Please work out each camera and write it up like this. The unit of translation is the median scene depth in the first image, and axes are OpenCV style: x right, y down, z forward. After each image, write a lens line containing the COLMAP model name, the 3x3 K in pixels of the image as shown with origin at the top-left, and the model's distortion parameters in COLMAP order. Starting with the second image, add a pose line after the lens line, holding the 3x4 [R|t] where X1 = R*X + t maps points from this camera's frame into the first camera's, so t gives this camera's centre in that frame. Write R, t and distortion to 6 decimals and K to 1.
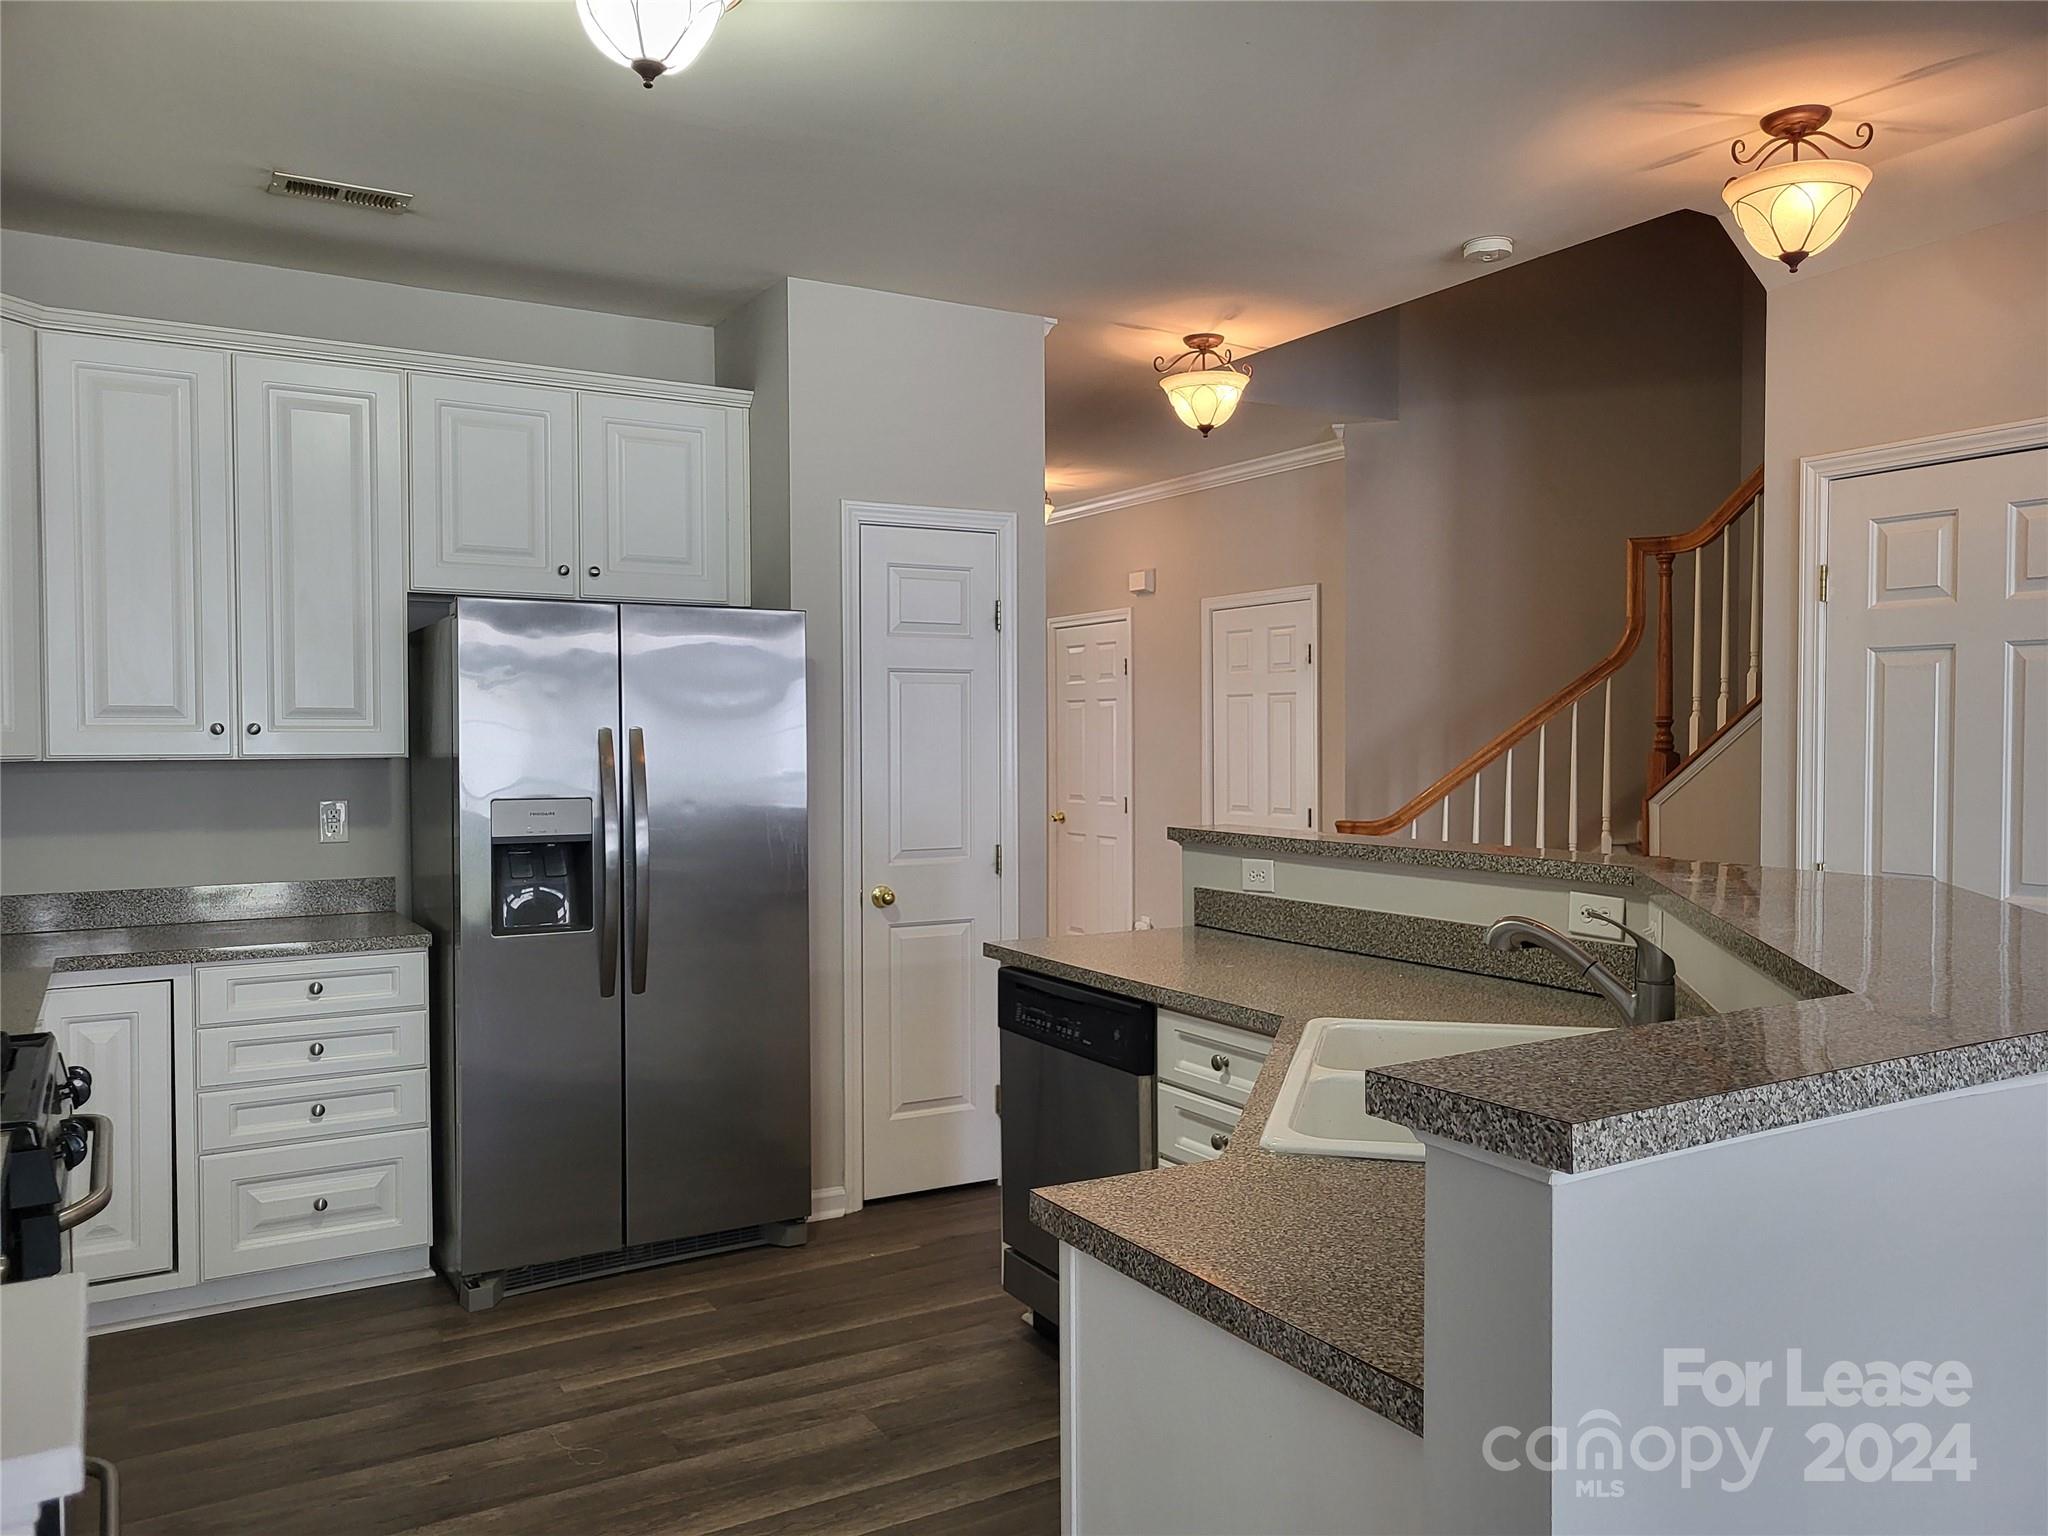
lens RADIAL K [[1523.9, 0, 1024.0], [0, 1523.9, 768.0], [0, 0, 1]] dist [-0.002367, -0.001705]
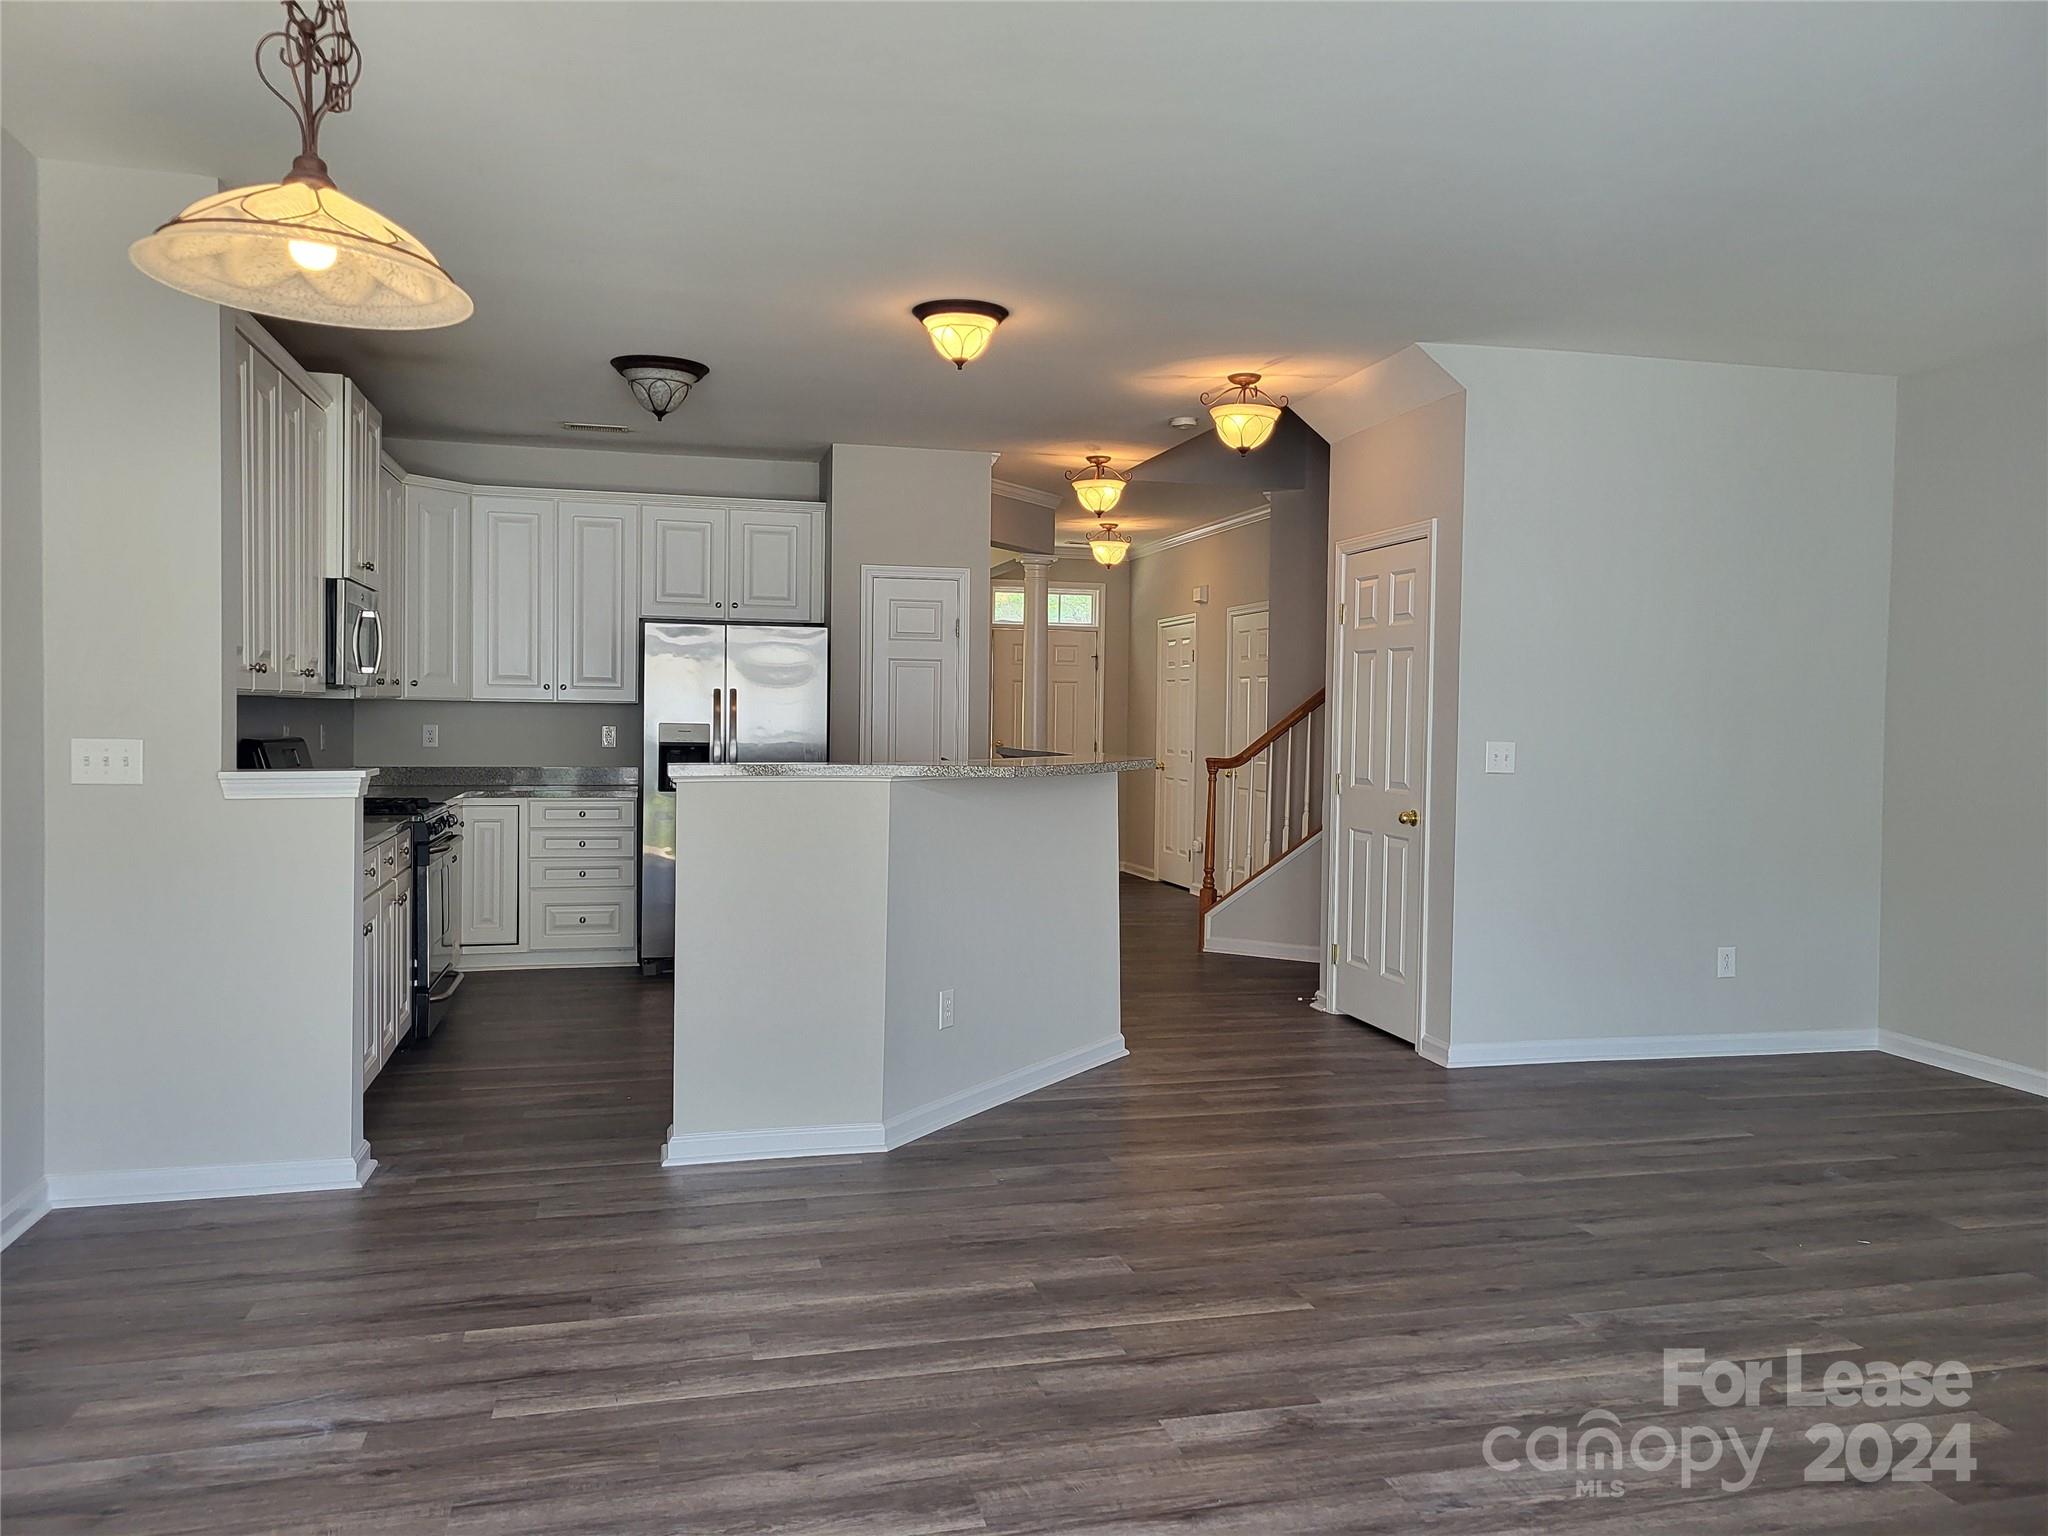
lens RADIAL K [[1523.9, 0, 1024.0], [0, 1523.9, 768.0], [0, 0, 1]] dist [-0.002367, -0.001705]
pose [[0.961391, 0.025868, -0.273967, 0.590010], [-0.023090, 0.999644, 0.013360, 0.037831], [0.274215, -0.006518, 0.961646, -0.714816]]
